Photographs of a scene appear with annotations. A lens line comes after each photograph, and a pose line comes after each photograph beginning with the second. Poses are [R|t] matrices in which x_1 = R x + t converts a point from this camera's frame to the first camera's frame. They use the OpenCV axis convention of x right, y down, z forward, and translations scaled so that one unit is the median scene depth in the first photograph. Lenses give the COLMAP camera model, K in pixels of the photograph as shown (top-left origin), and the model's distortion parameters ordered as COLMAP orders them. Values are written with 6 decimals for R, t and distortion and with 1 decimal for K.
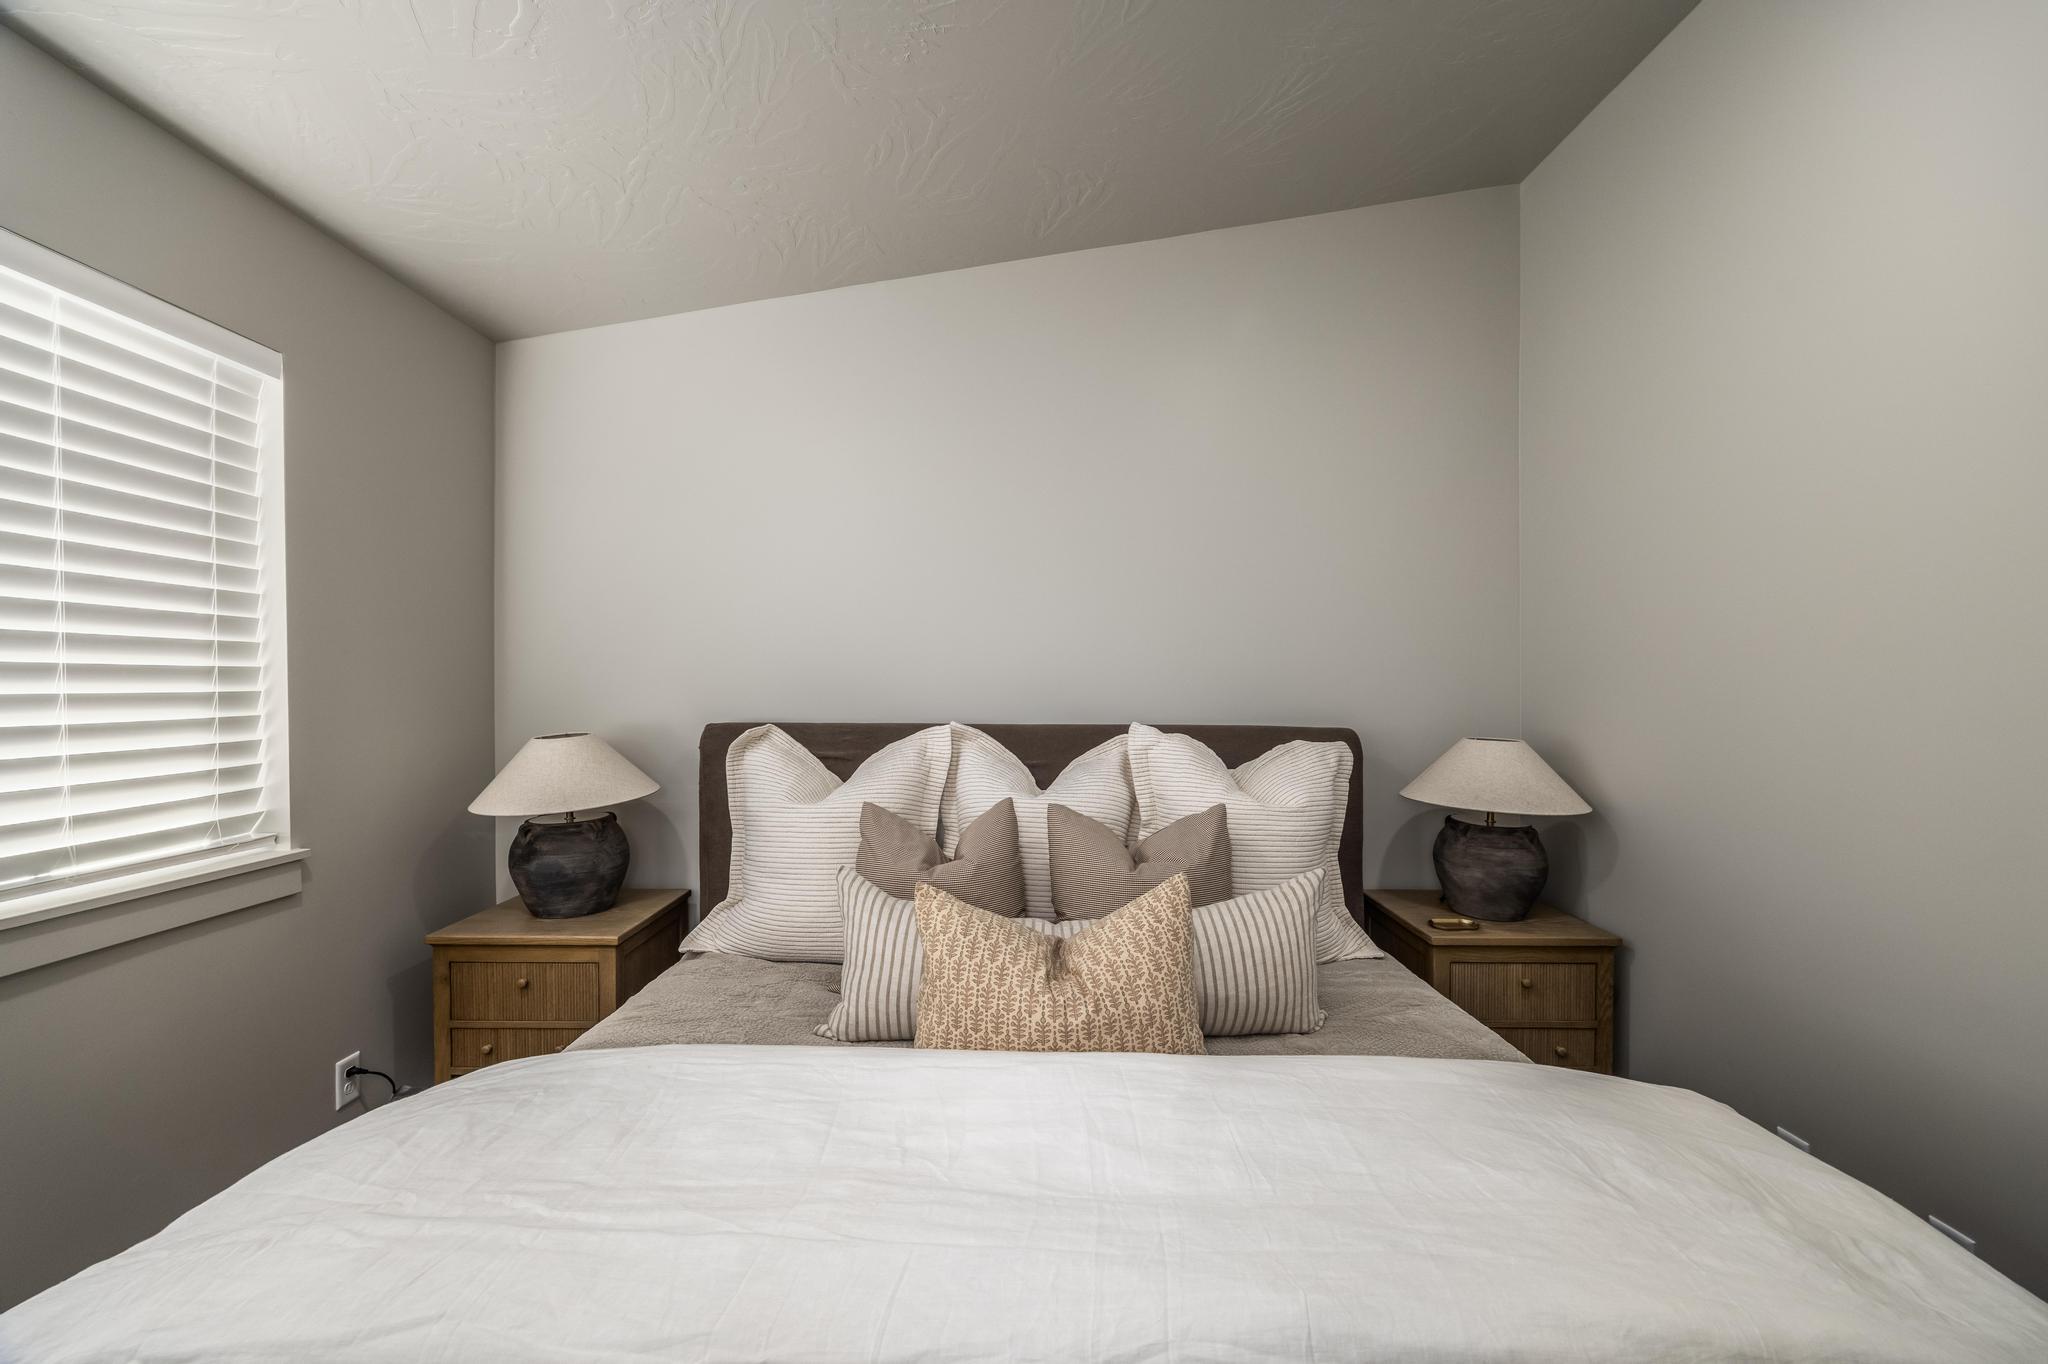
lens RADIAL K [[862.7, 0, 996.7], [0, 862.7, 710.6], [0, 0, 1]] dist [0.000457, -0.000030]
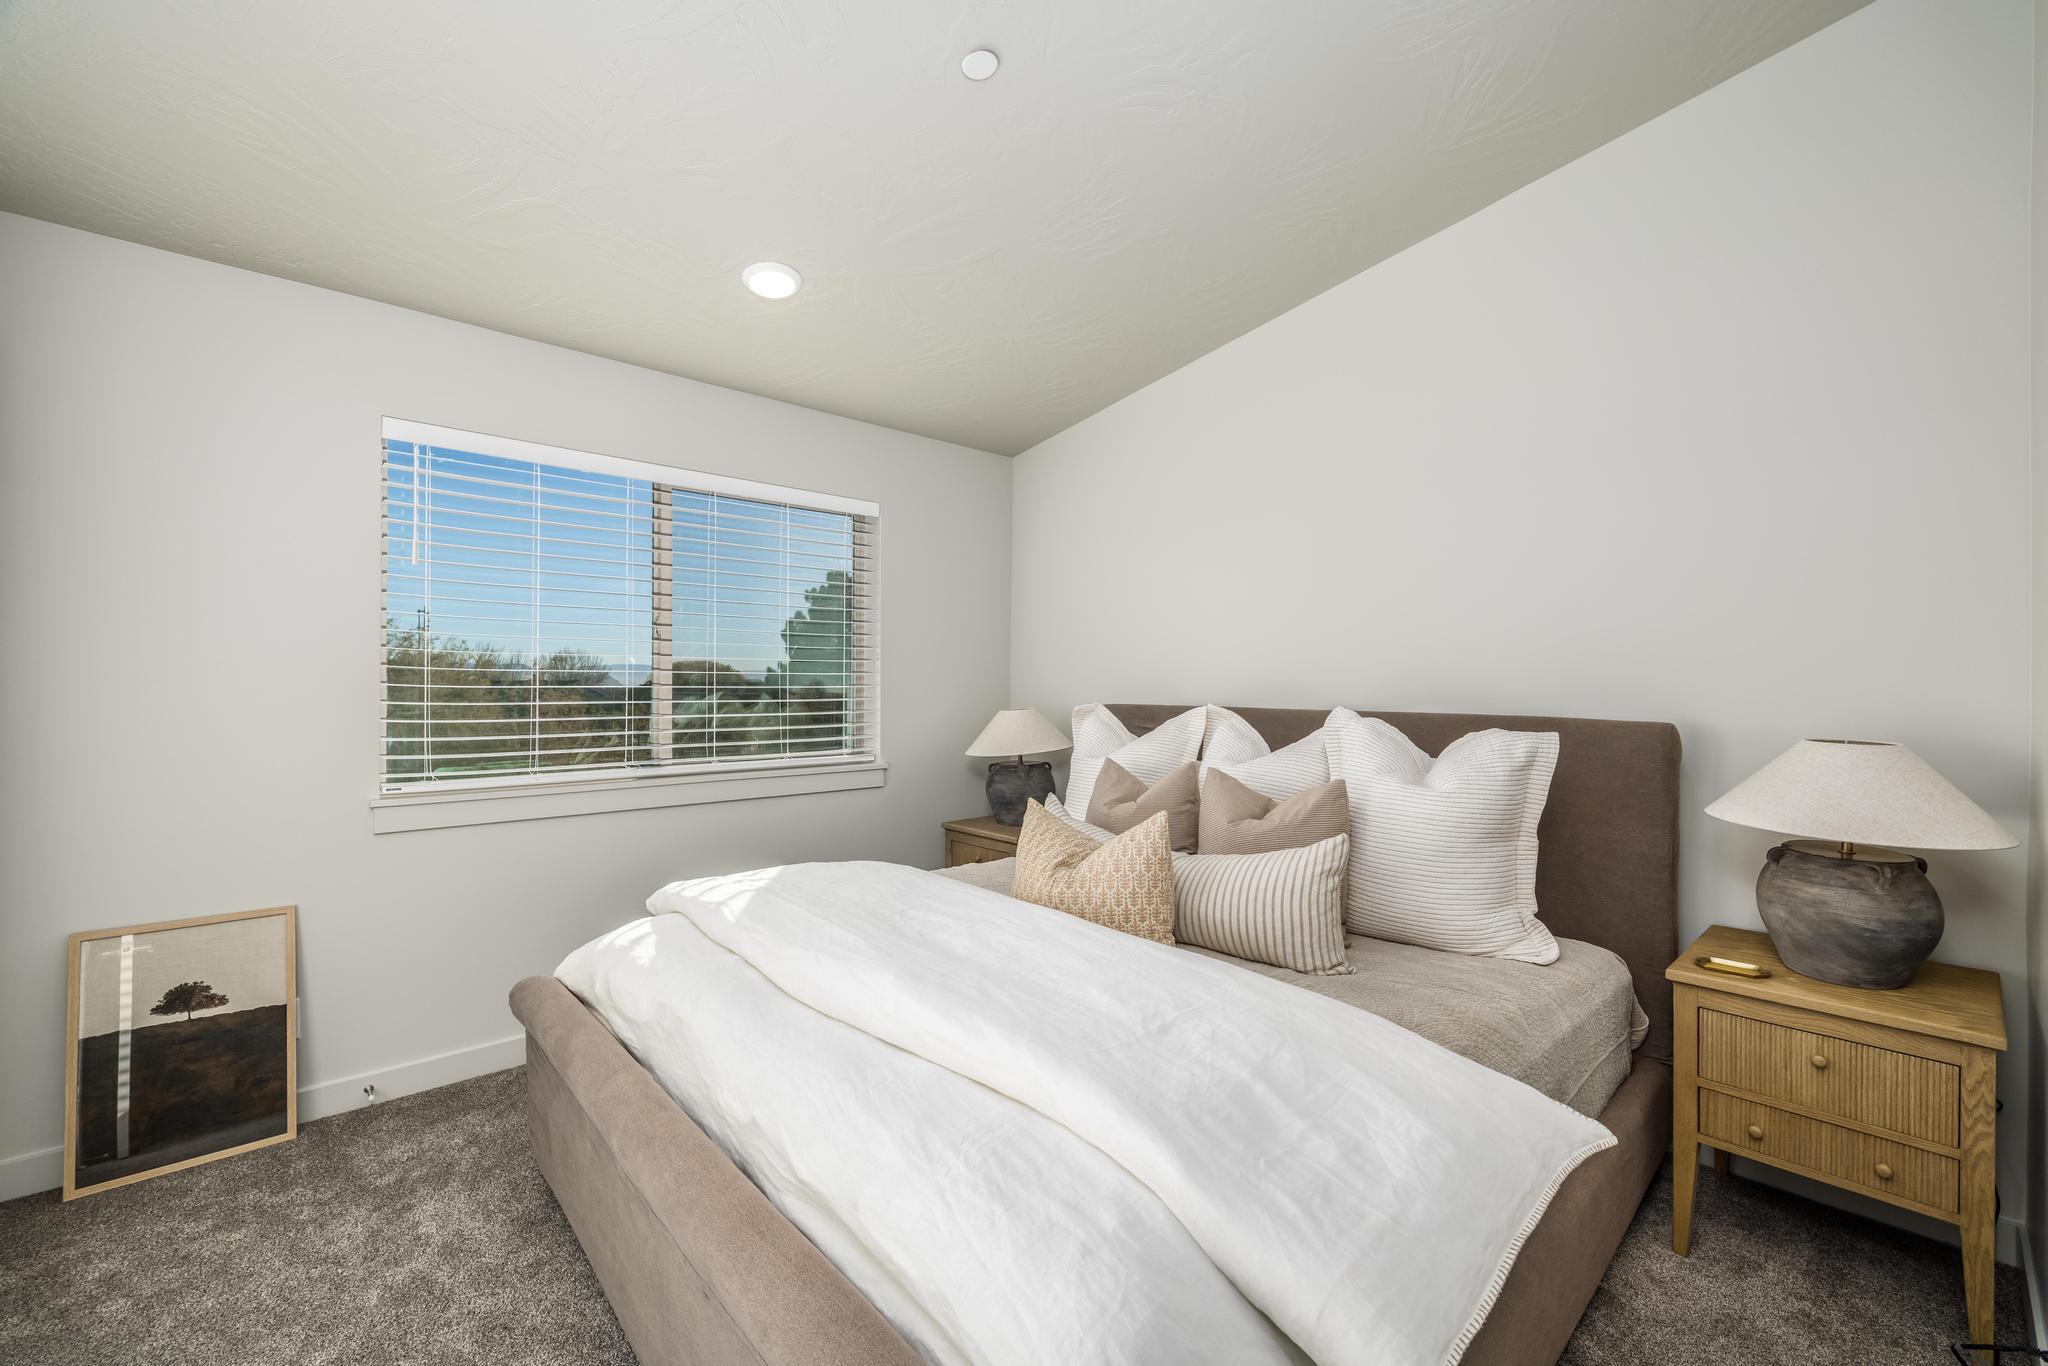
lens RADIAL K [[838.8, 0, 971.4], [0, 838.8, 679.0], [0, 0, 1]] dist [-0.000384, -0.000387]
pose [[0.650322, -0.003546, -0.759650, 0.673101], [-0.022950, 0.999441, -0.024312, 0.014438], [0.759312, 0.033245, 0.649877, -0.055535]]
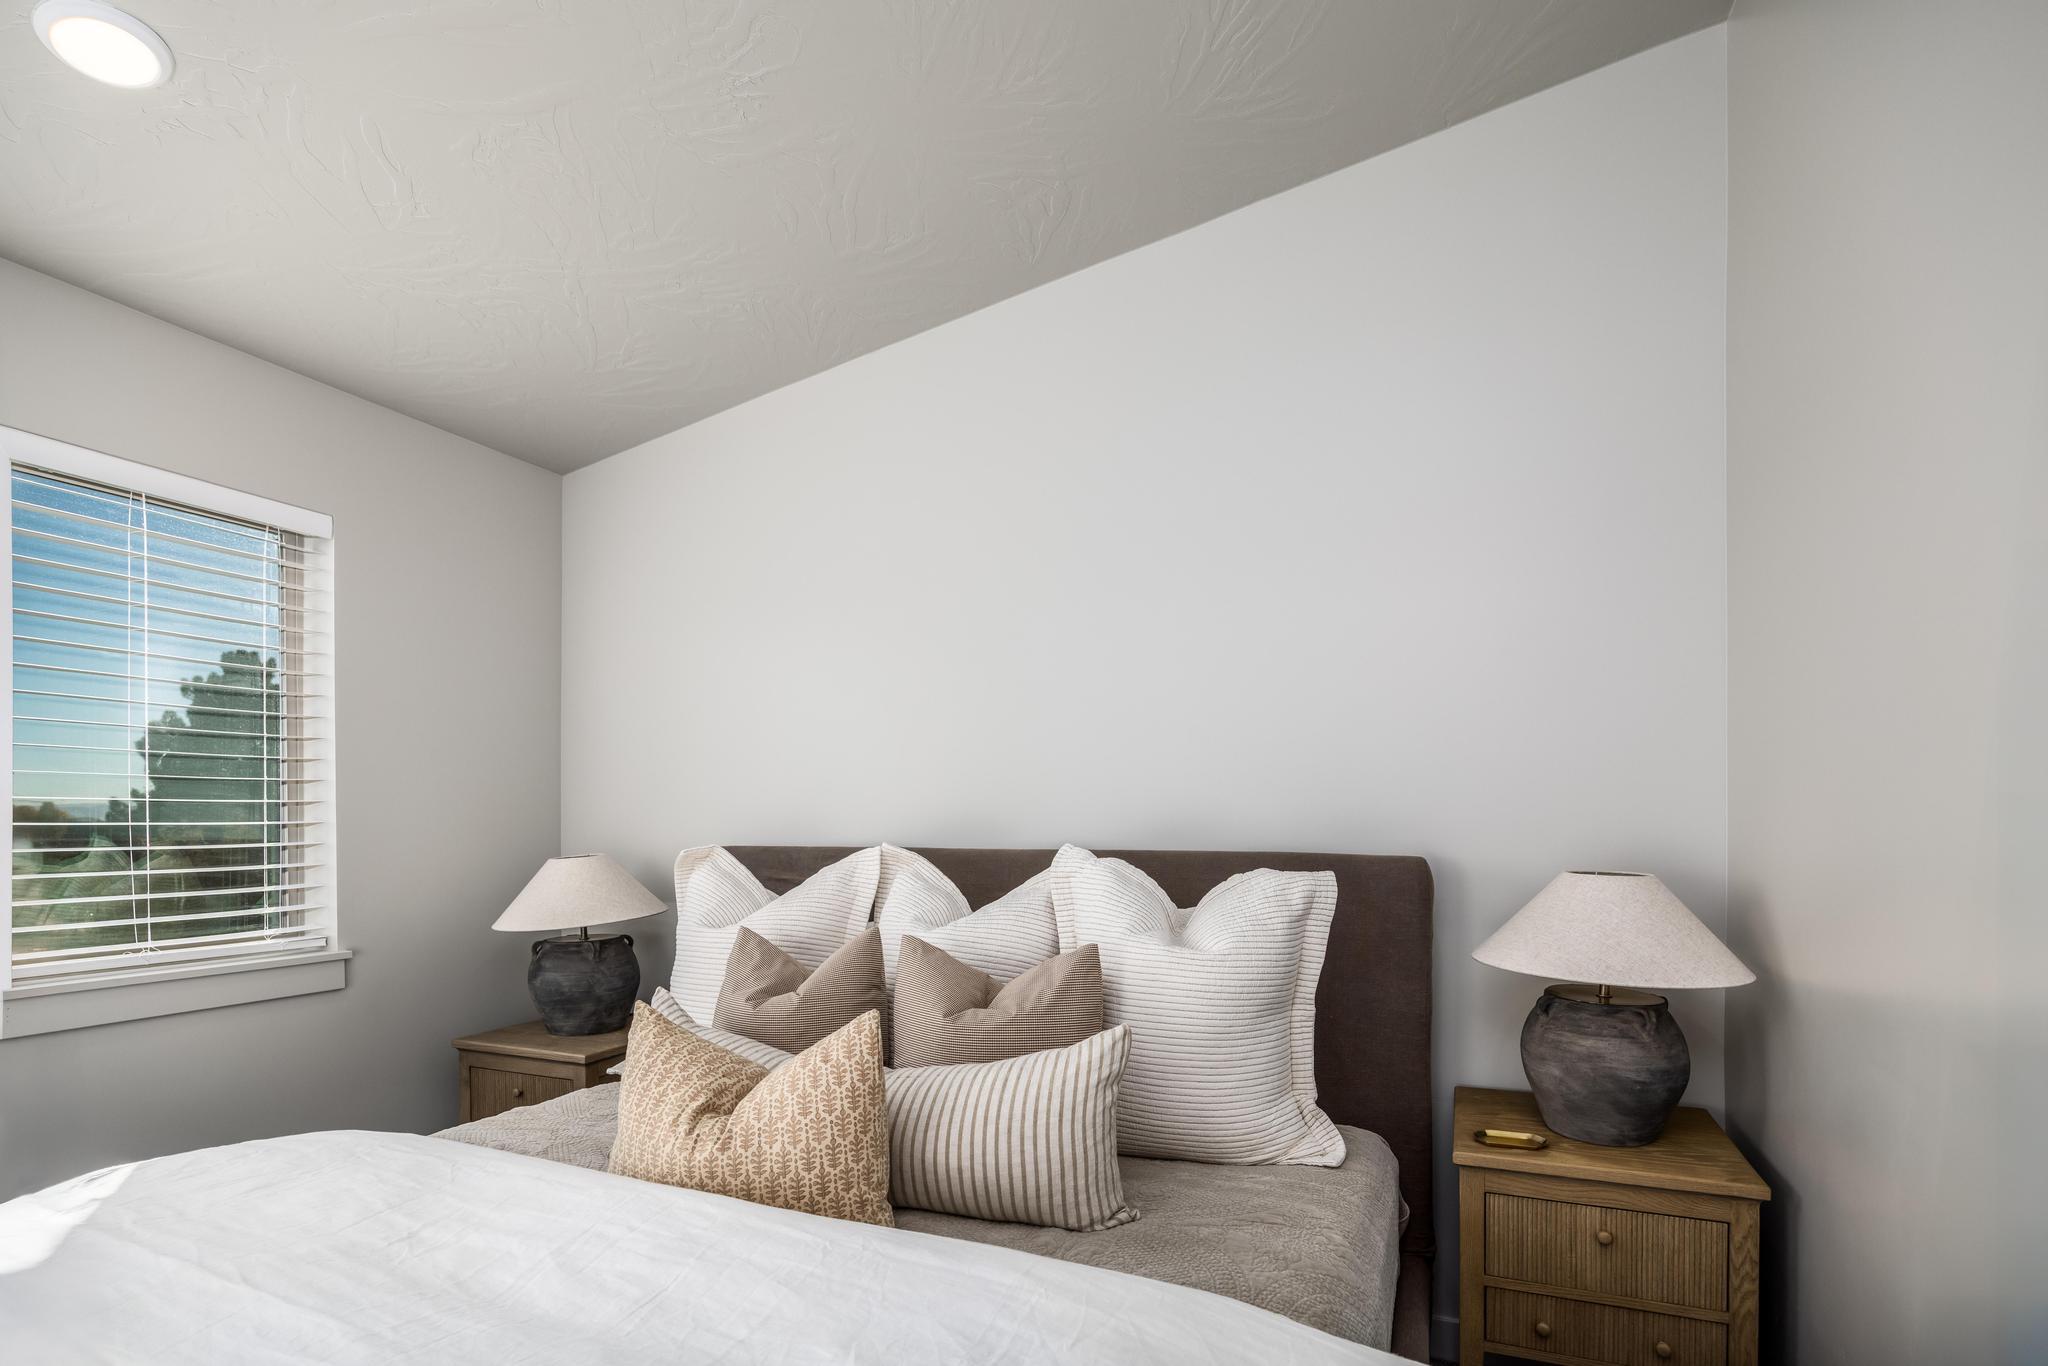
lens RADIAL K [[1058.4, 0, 967.8], [0, 1058.4, 828.7], [0, 0, 1]] dist [-0.012660, 0.000065]
pose [[0.914340, -0.001187, -0.404946, 0.481513], [-0.007411, 0.999779, -0.019664, 0.019030], [0.404880, 0.020981, 0.914129, 0.050249]]
